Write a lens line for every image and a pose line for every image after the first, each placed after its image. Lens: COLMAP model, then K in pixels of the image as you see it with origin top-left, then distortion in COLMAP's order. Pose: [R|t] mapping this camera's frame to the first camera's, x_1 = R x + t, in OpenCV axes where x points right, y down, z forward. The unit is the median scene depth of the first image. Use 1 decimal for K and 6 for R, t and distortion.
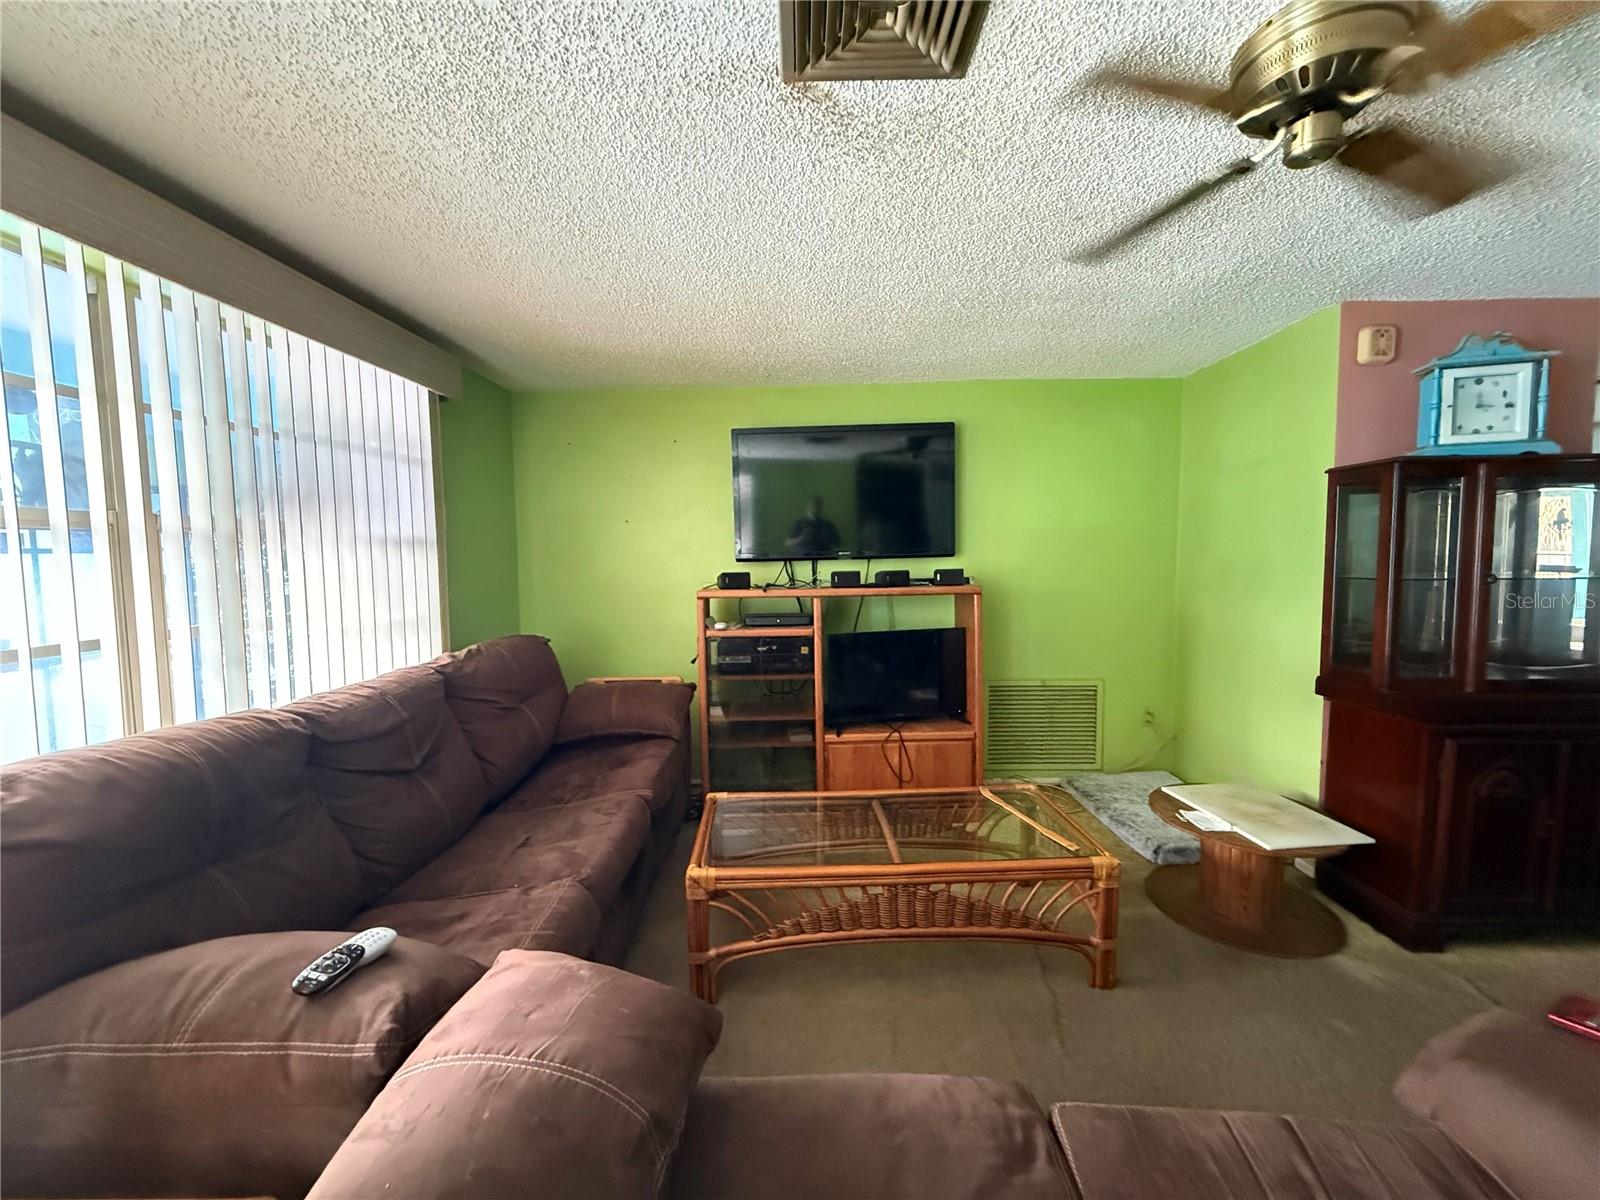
lens RADIAL K [[637.4, 0, 795.1], [0, 637.4, 599.2], [0, 0, 1]] dist [0.000474, 0.000128]
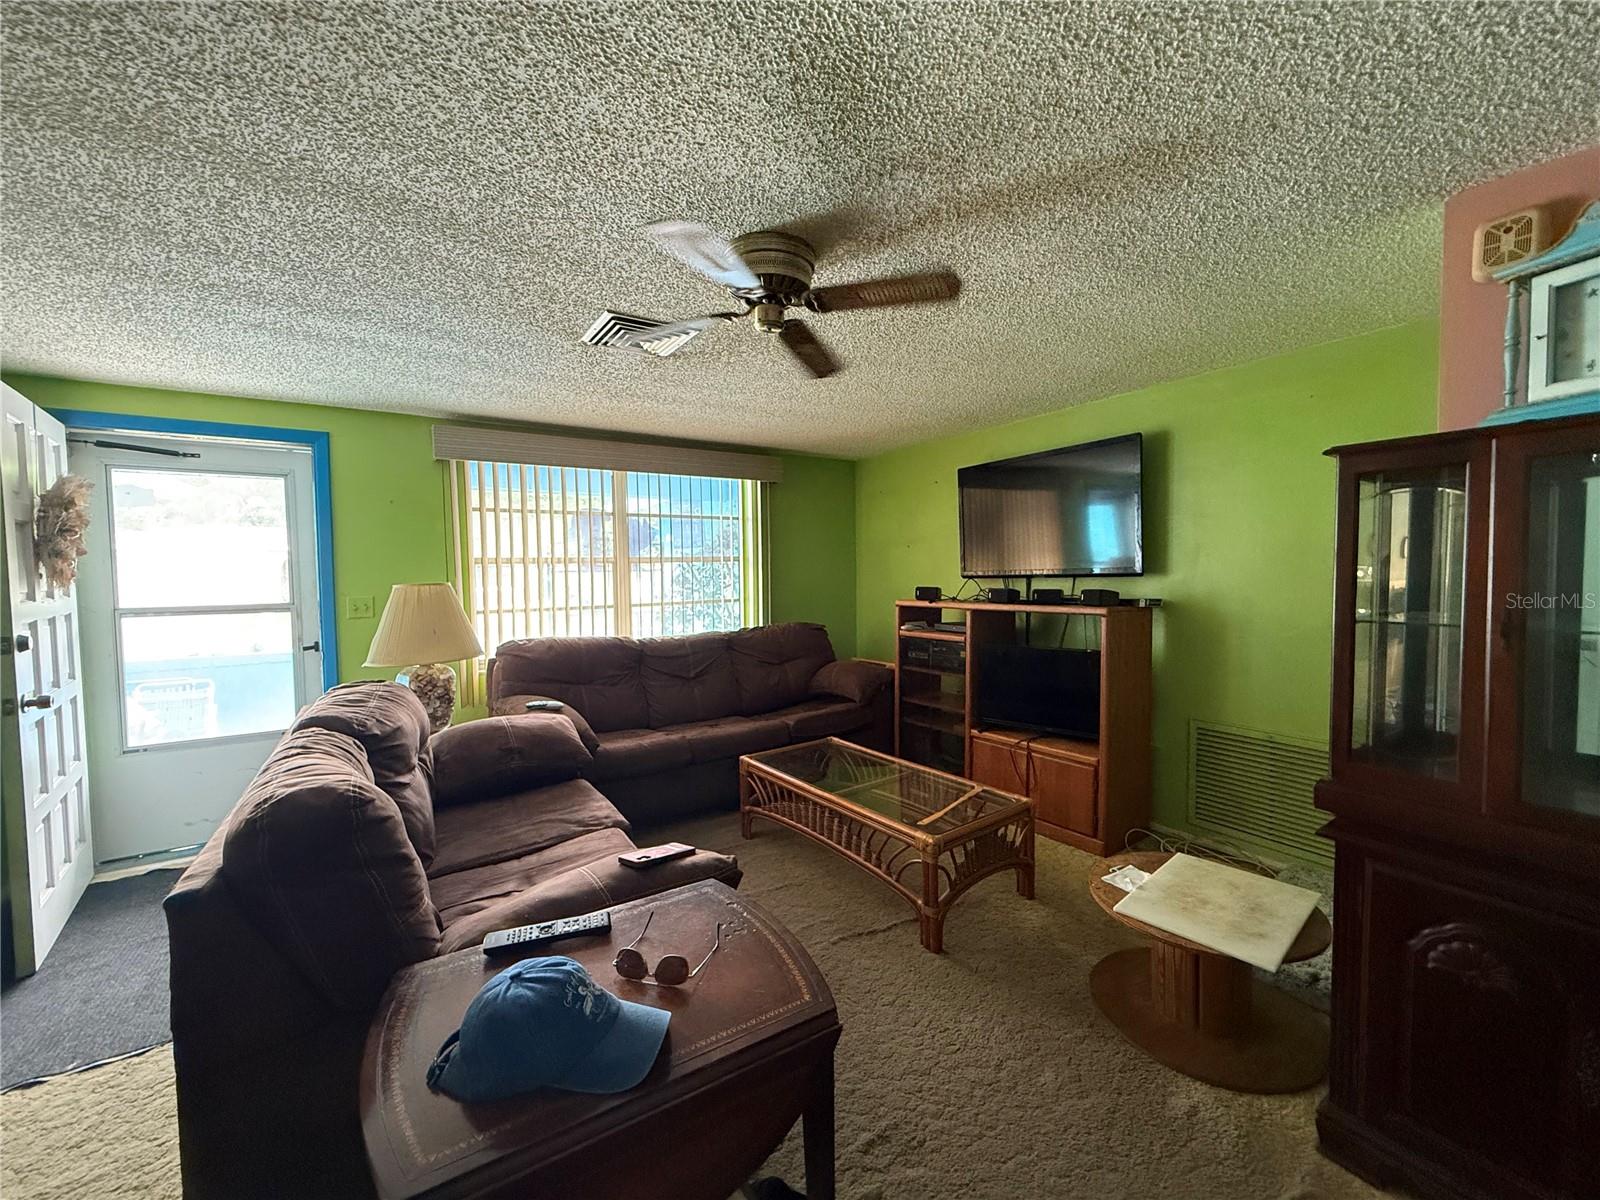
lens RADIAL K [[648.7, 0, 799.5], [0, 648.7, 581.4], [0, 0, 1]] dist [0.000218, 0.000024]
pose [[0.557596, 0.017091, -0.829937, 0.869910], [-0.055315, 0.998331, -0.016605, -0.018506], [0.828268, 0.055167, 0.557610, 0.073349]]
